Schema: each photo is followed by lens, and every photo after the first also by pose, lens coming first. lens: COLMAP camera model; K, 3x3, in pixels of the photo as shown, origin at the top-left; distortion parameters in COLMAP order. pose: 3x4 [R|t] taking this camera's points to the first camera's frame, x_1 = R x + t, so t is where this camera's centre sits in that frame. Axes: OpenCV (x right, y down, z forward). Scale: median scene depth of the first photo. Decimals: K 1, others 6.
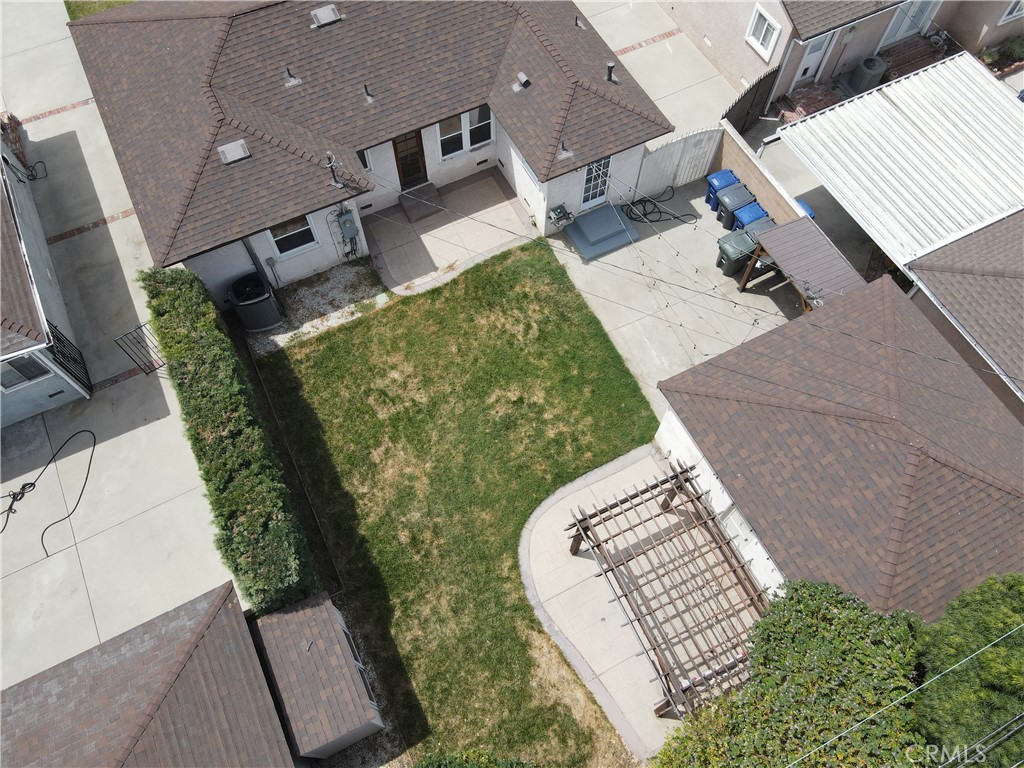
lens RADIAL K [[756.2, 0, 507.8], [0, 756.2, 380.2], [0, 0, 1]] dist [-0.000167, 0.022184]
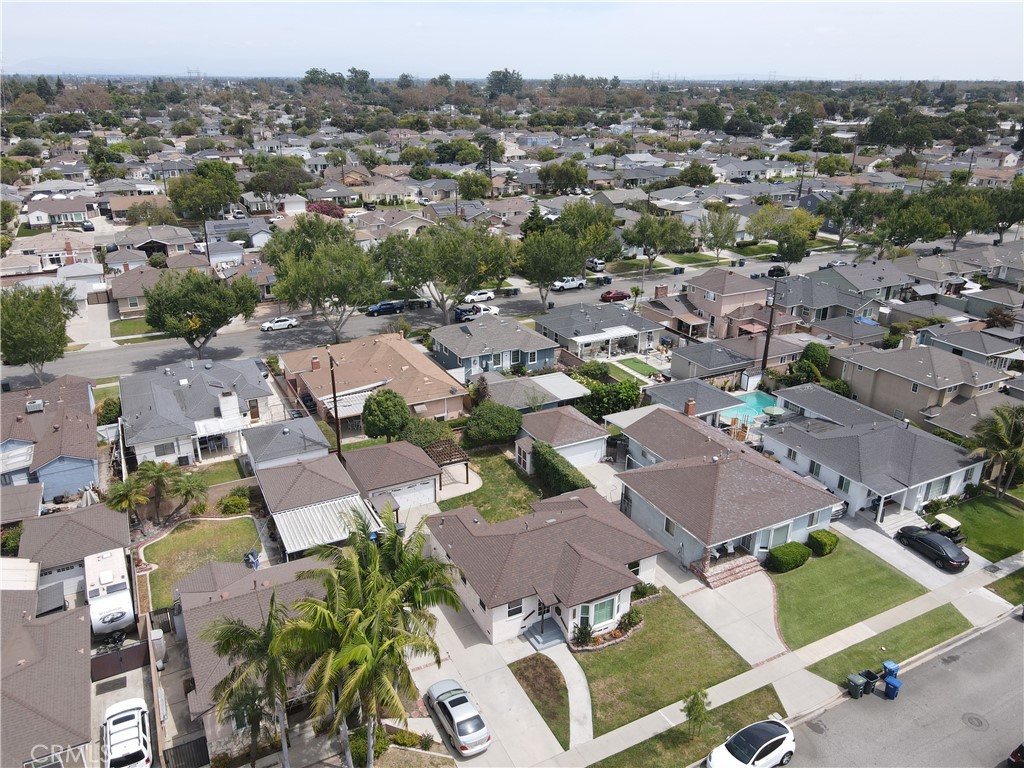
lens RADIAL K [[756.2, 0, 507.7], [0, 756.2, 383.4], [0, 0, 1]] dist [-0.000167, 0.022184]
pose [[-0.999987, 0.001022, -0.005009, -0.080819], [-0.004916, 0.076465, 0.997060, -3.116507], [0.001402, 0.997072, -0.076459, 0.729273]]
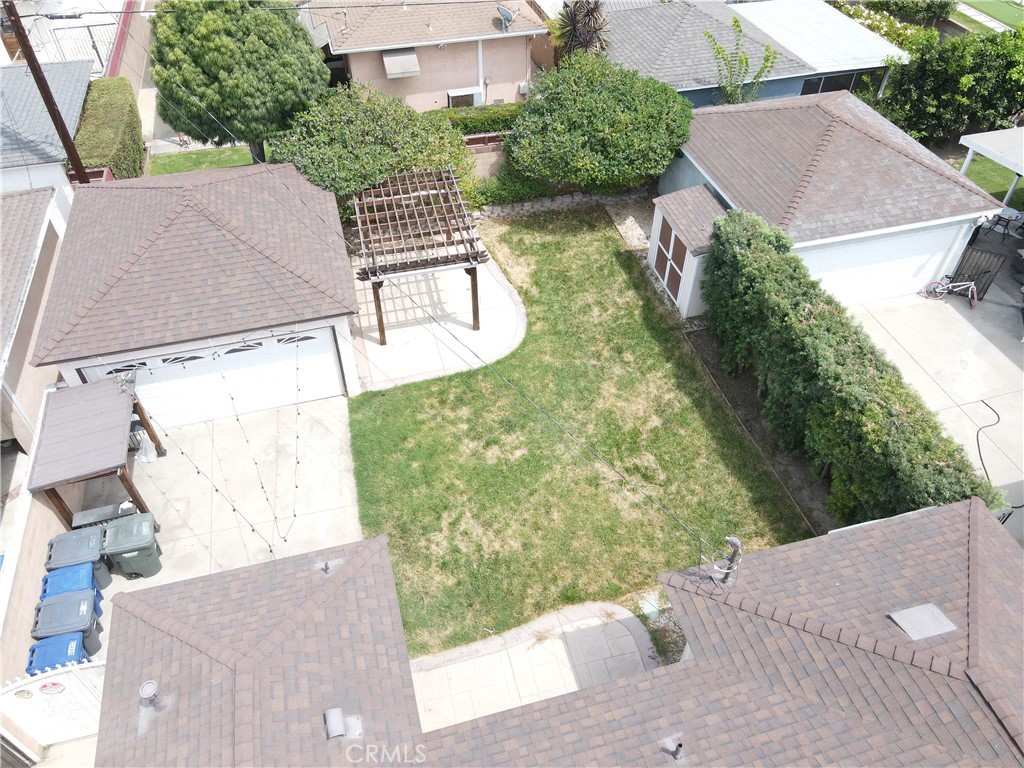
lens RADIAL K [[756.2, 0, 505.1], [0, 756.2, 376.7], [0, 0, 1]] dist [-0.000167, 0.022184]
pose [[-0.977942, -0.141829, 0.153344, -0.123542], [0.189554, -0.294207, 0.936756, -0.757355], [-0.087745, 0.945160, 0.314601, 0.650724]]
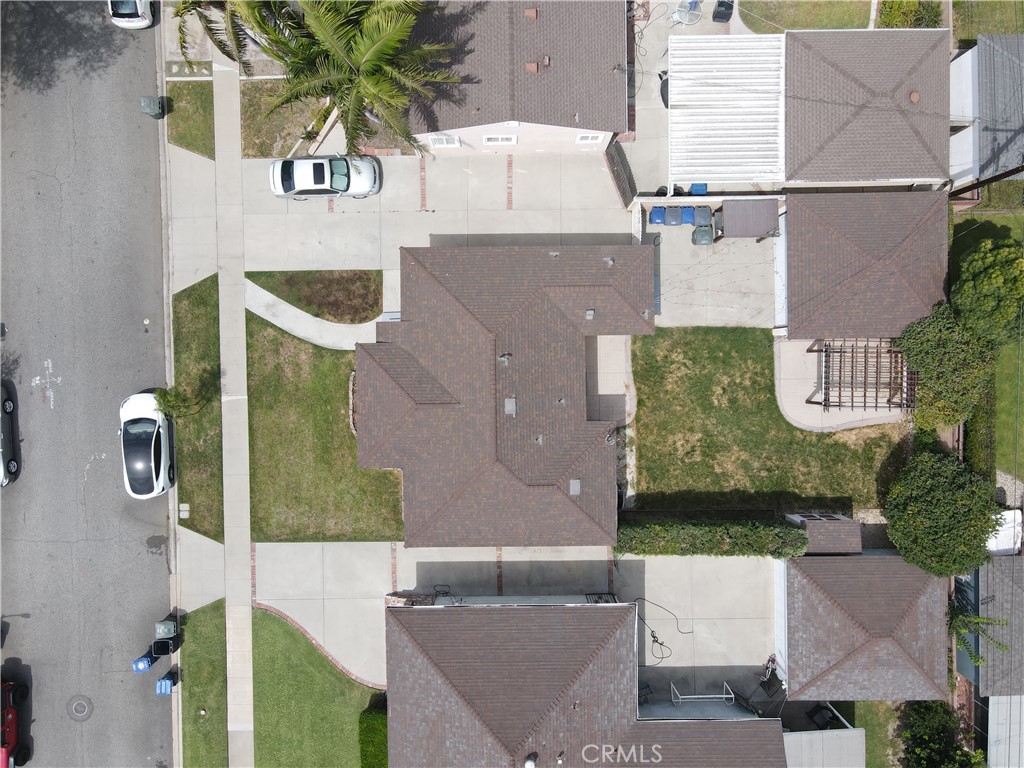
lens RADIAL K [[756.2, 0, 515.7], [0, 756.2, 378.3], [0, 0, 1]] dist [-0.000167, 0.022184]
pose [[0.440734, -0.897565, -0.011409, -0.163258], [0.800916, 0.387473, 0.456506, -1.240243], [-0.405324, -0.210335, 0.889647, -0.441016]]
